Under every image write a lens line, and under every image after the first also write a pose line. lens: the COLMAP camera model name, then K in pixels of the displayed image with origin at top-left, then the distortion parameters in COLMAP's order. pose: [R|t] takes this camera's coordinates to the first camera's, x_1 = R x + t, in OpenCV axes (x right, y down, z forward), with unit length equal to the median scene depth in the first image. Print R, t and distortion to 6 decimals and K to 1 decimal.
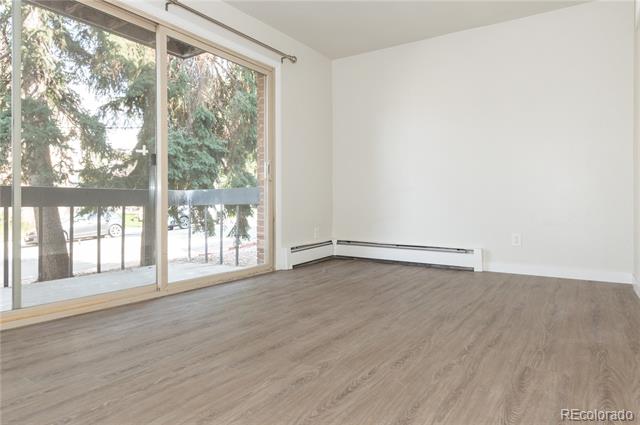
lens RADIAL K [[406.2, 0, 319.9], [0, 406.2, 210.4], [0, 0, 1]] dist [-0.003278, -0.000665]
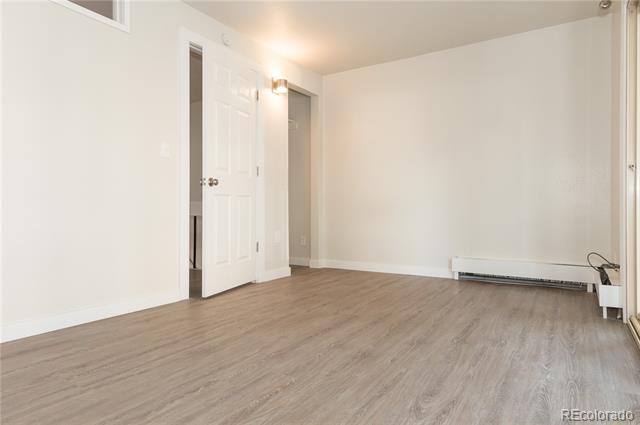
lens RADIAL K [[406.2, 0, 320.0], [0, 406.2, 211.4], [0, 0, 1]] dist [-0.003278, -0.000665]
pose [[-0.999591, -0.003809, -0.028361, 0.098066], [-0.004496, 0.999697, 0.024217, -0.059707], [0.028260, 0.024334, -0.999304, 2.042069]]
